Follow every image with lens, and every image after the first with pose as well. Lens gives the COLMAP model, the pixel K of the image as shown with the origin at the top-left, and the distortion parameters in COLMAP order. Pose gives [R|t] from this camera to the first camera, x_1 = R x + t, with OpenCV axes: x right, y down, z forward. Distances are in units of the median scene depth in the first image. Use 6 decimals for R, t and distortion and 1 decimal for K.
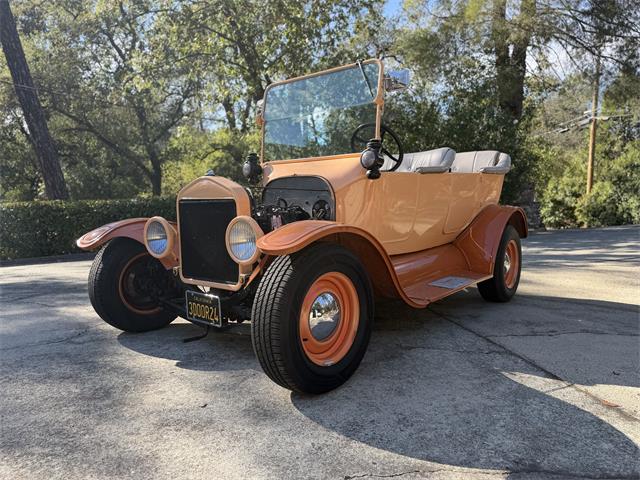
lens RADIAL K [[455.4, 0, 321.1], [0, 455.4, 237.4], [0, 0, 1]] dist [0.001212, -0.004268]
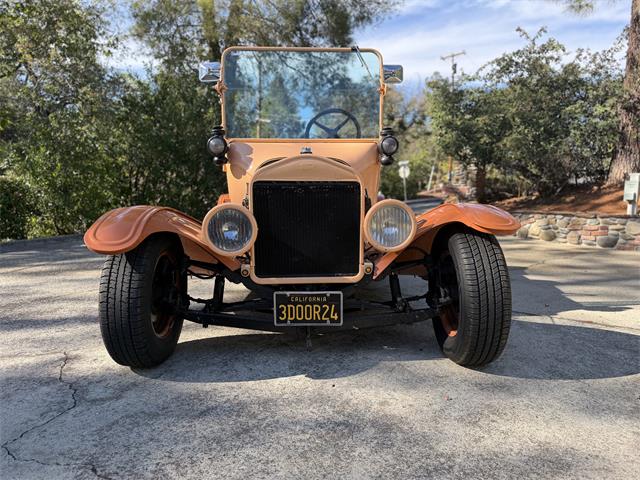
lens RADIAL K [[453.1, 0, 320.0], [0, 453.1, 240.0], [0, 0, 1]] dist [0.043593, -0.063411]
pose [[0.748191, -0.061209, 0.660654, -0.857382], [0.042213, 0.998110, 0.044668, -0.011191], [-0.662139, -0.005532, 0.749360, 0.374675]]
